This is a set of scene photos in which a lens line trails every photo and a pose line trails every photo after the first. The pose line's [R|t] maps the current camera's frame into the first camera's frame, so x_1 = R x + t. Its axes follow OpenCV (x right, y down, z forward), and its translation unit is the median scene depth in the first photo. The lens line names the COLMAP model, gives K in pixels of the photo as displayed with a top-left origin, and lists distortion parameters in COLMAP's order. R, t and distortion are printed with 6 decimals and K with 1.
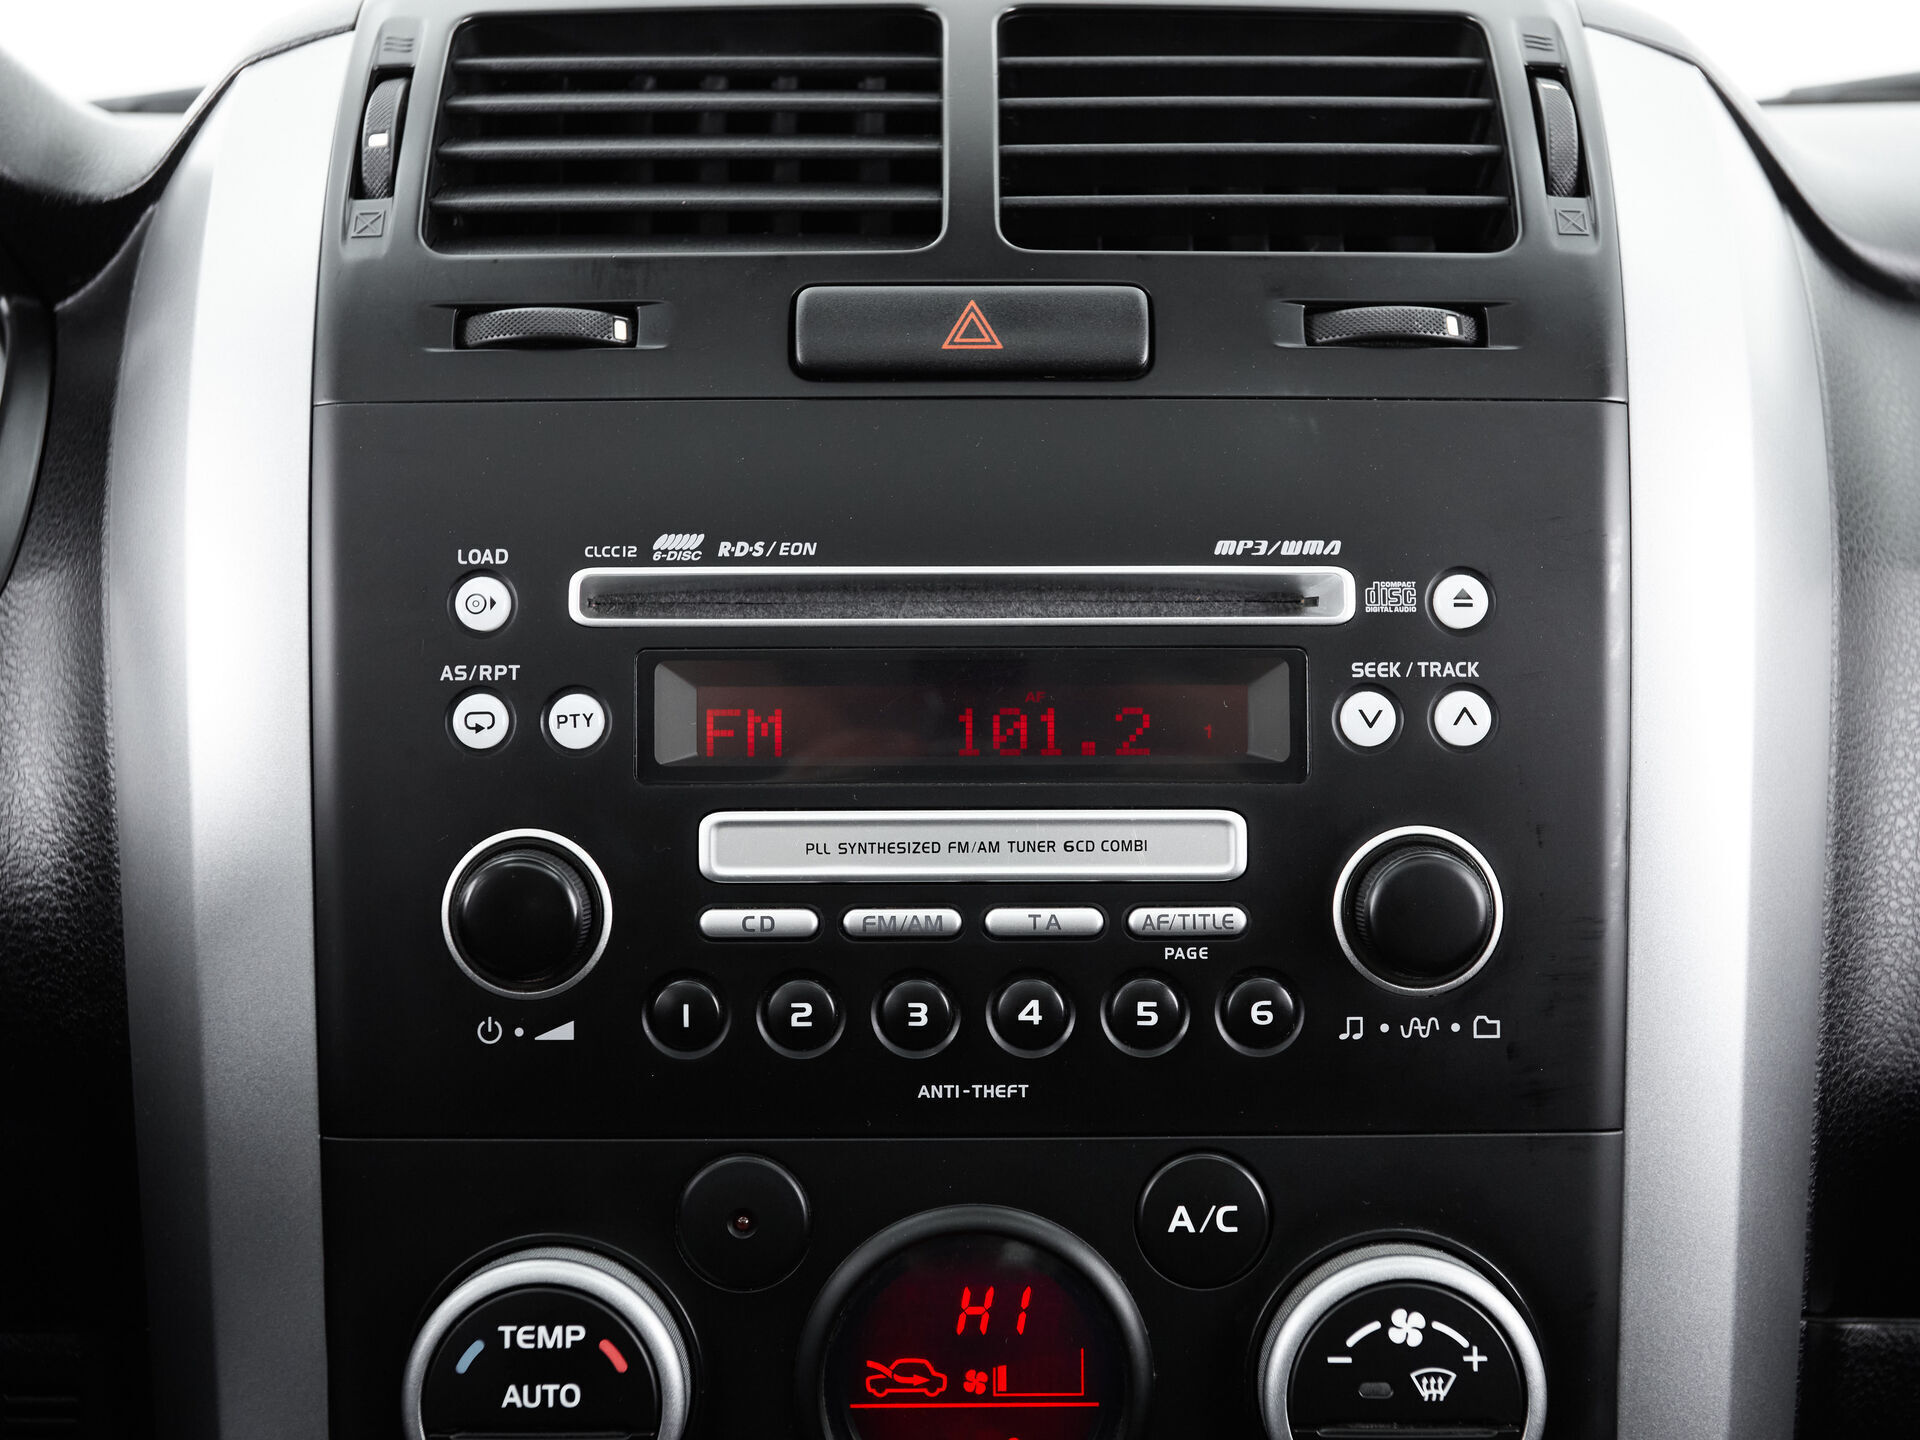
lens RADIAL K [[2433.8, 0, 966.4], [0, 2433.8, 689.2], [0, 0, 1]] dist [-0.010212, 0.020926]
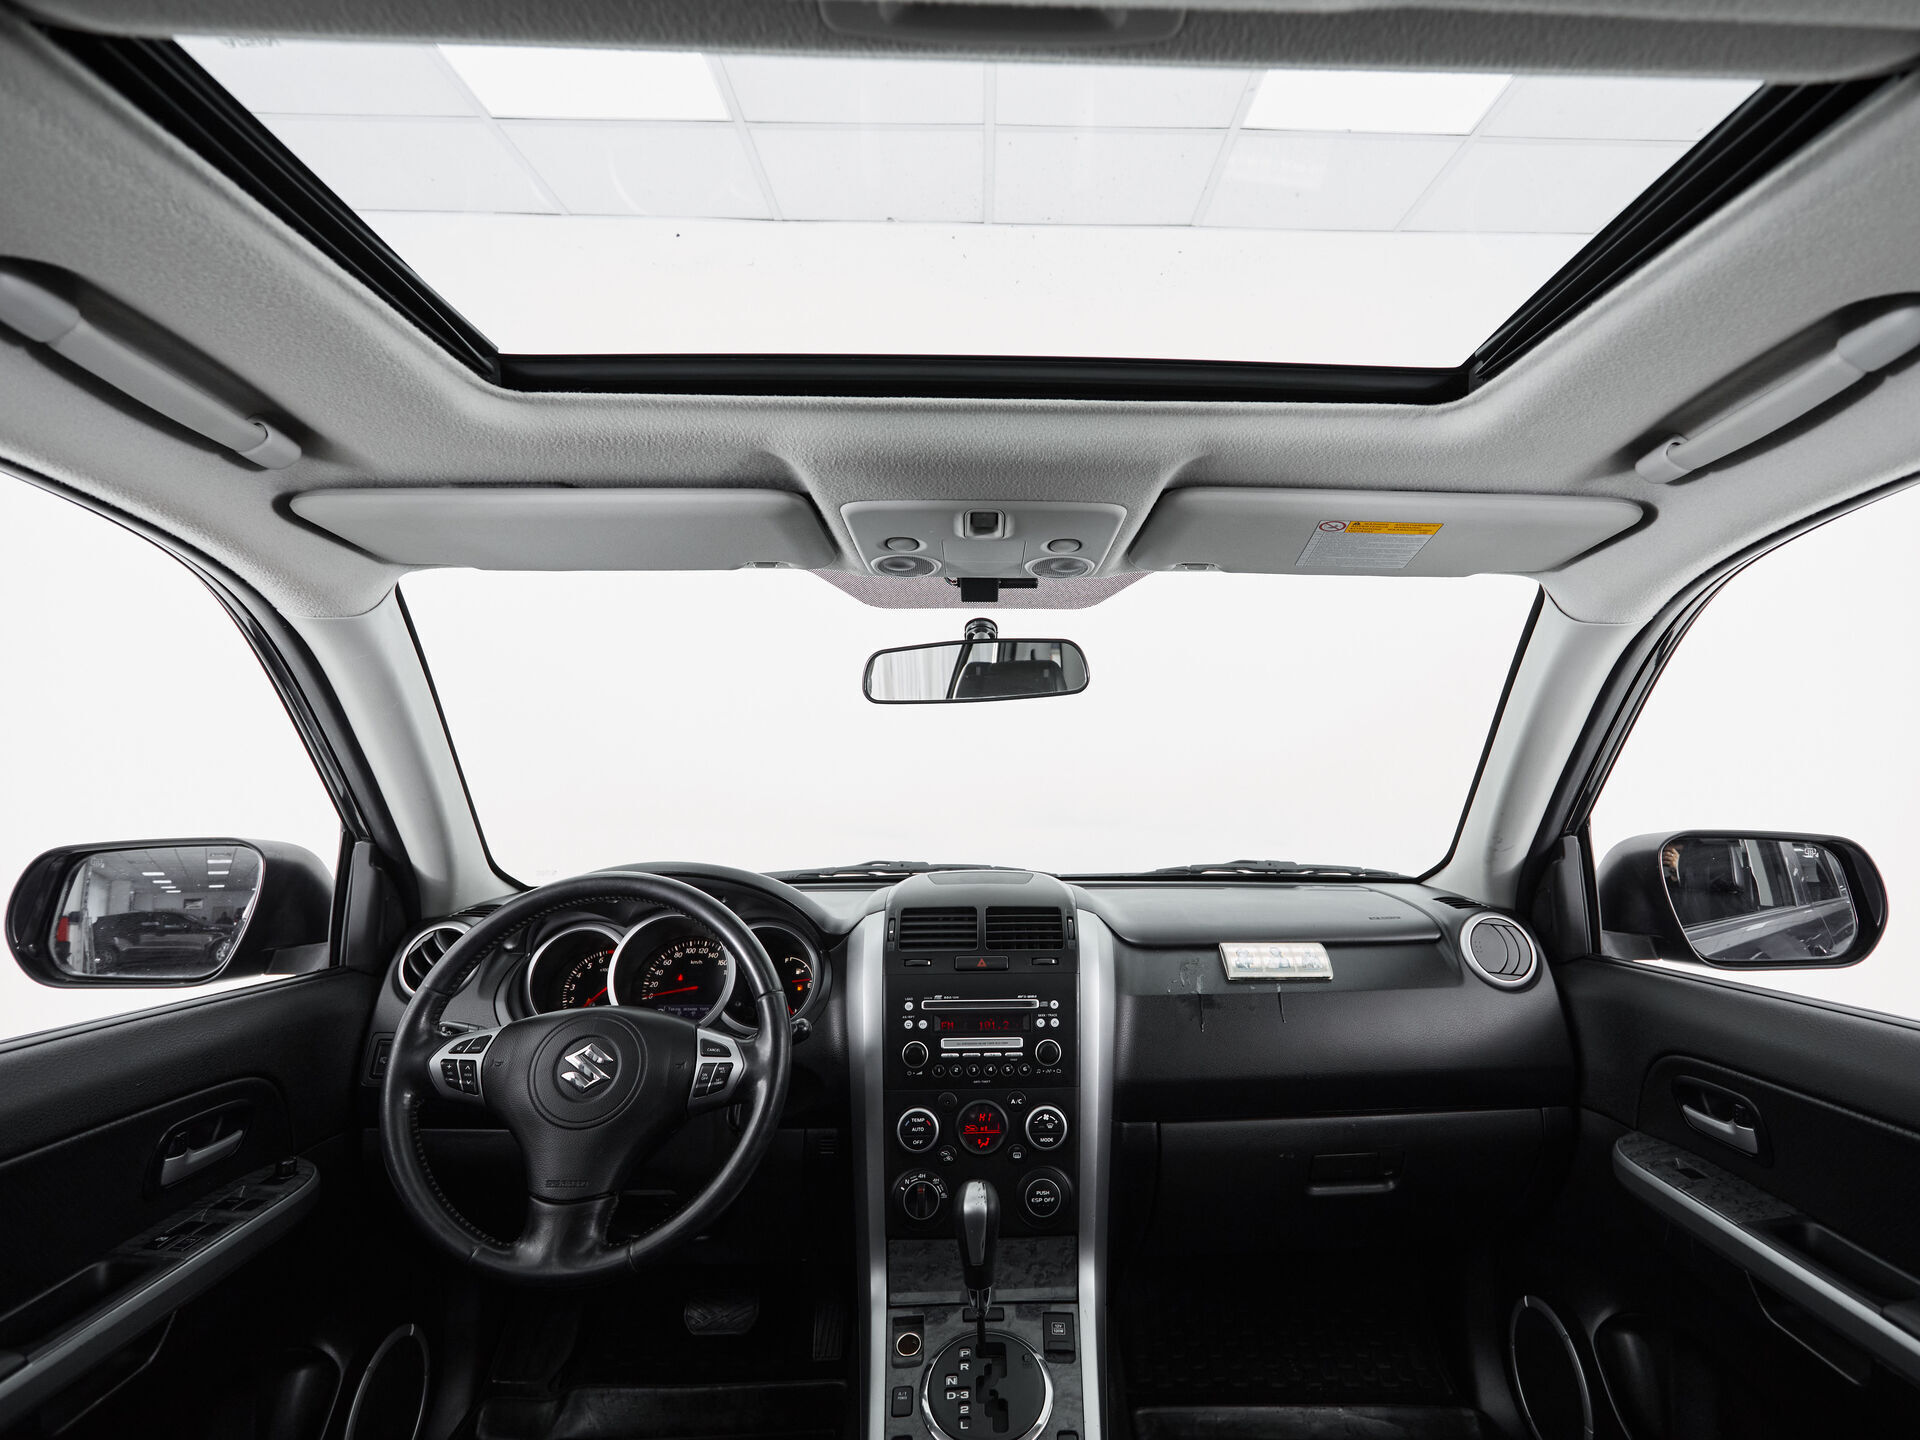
lens RADIAL K [[1019.6, 0, 1015.4], [0, 1019.6, 723.7], [0, 0, 1]] dist [0.000536, -0.002242]
pose [[0.999444, 0.000335, 0.033342, 0.000725], [0.007661, 0.970892, -0.239397, -0.116738], [-0.032451, 0.239519, 0.970349, -1.933197]]
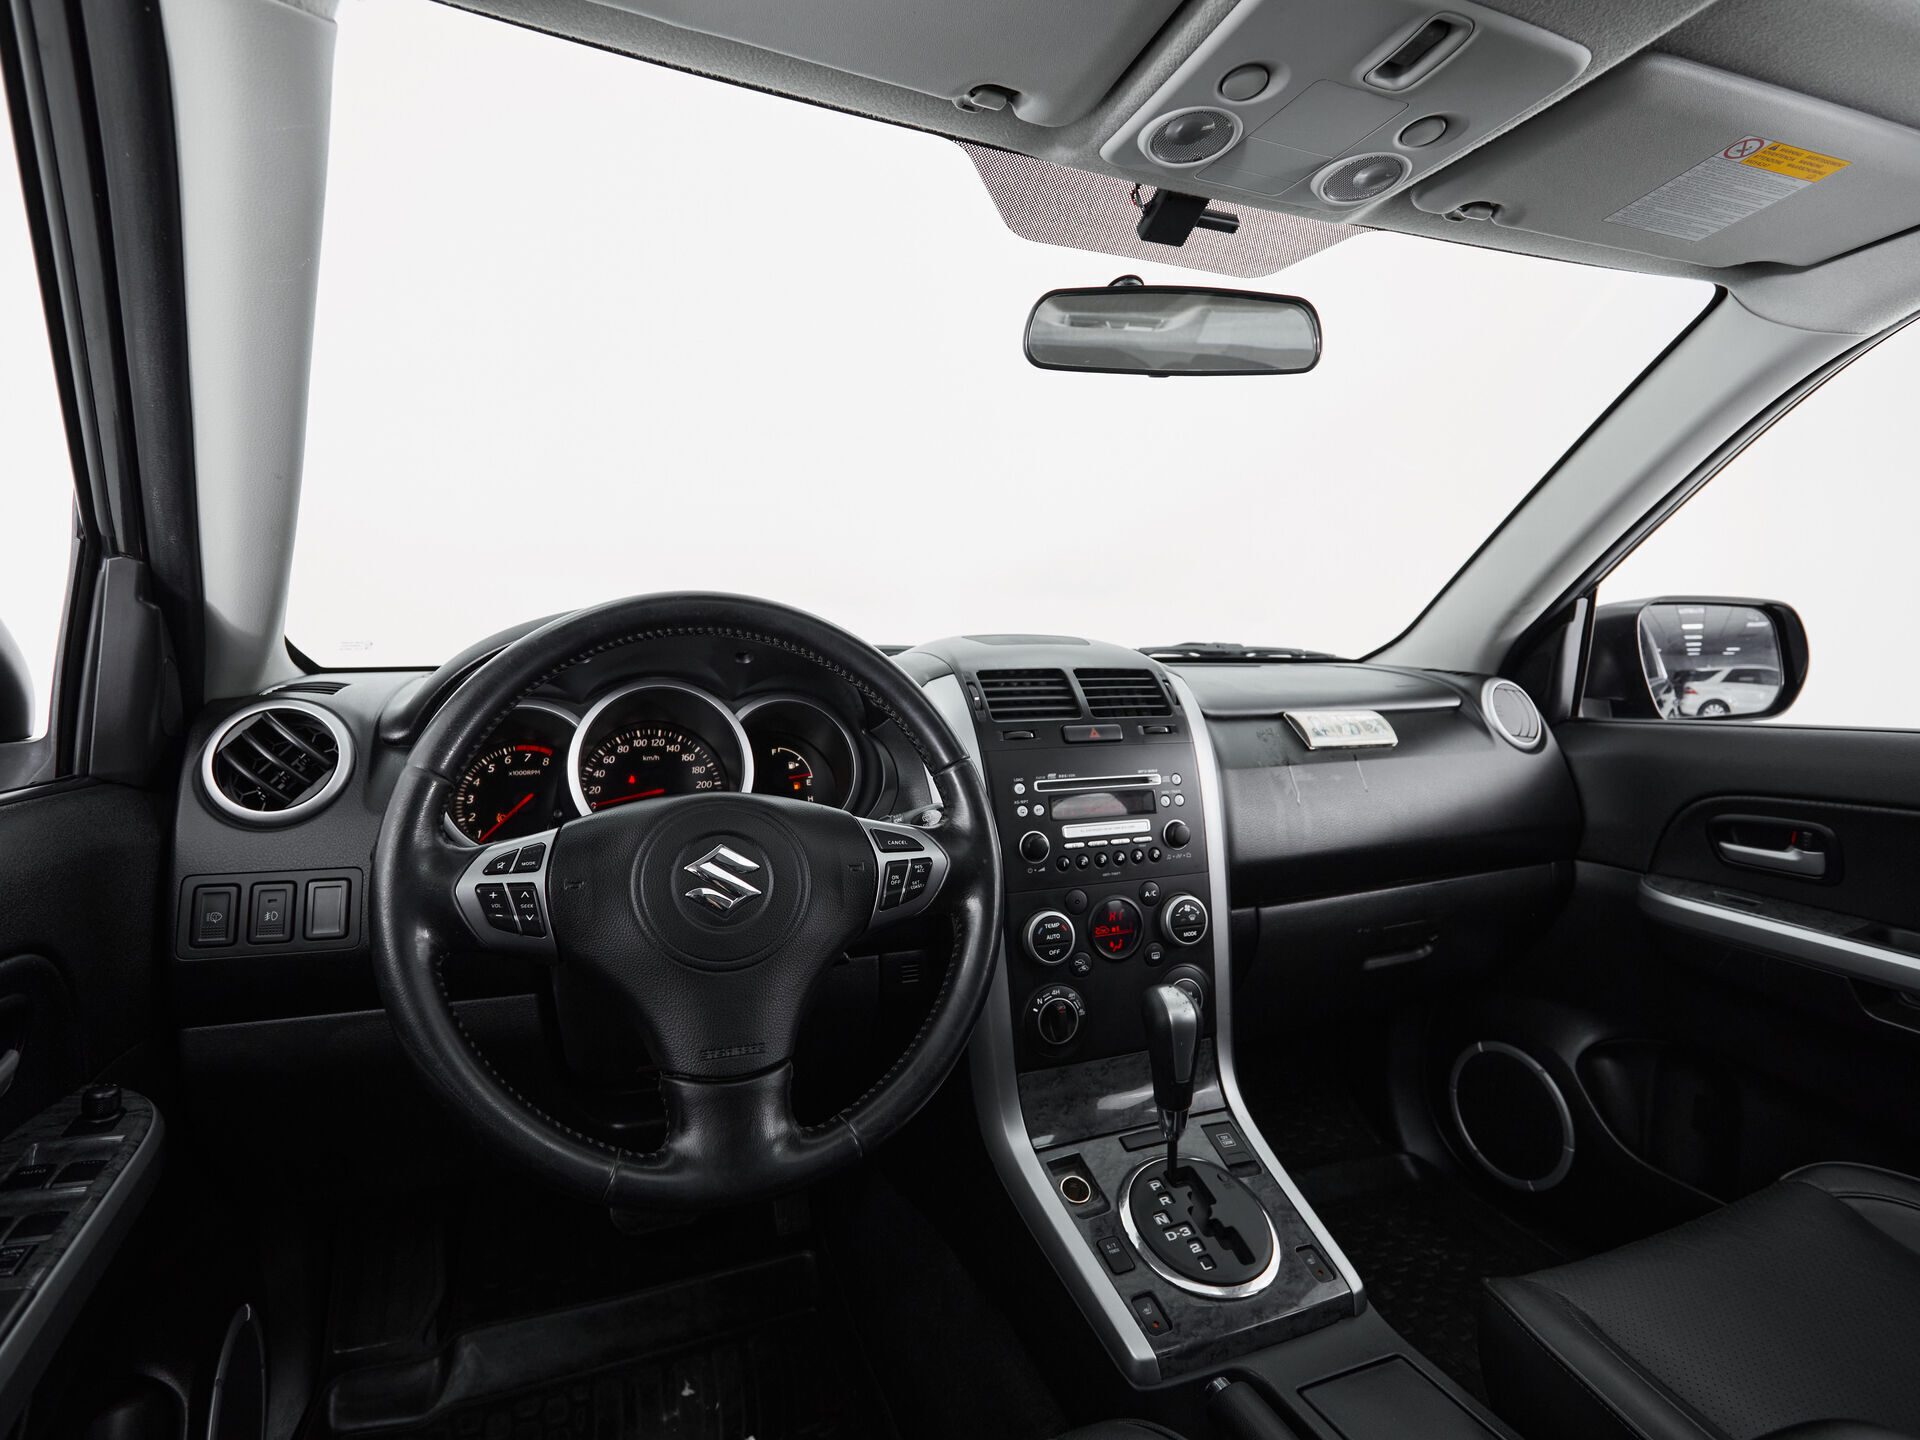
lens RADIAL K [[1015.0, 0, 960.0], [0, 1015.0, 720.0], [0, 0, 1]] dist [-0.003554, -0.000399]
pose [[0.922727, -0.026431, 0.384547, -1.155584], [0.065909, 0.993772, -0.089847, 0.005538], [-0.379778, 0.108249, 0.918722, -0.972541]]
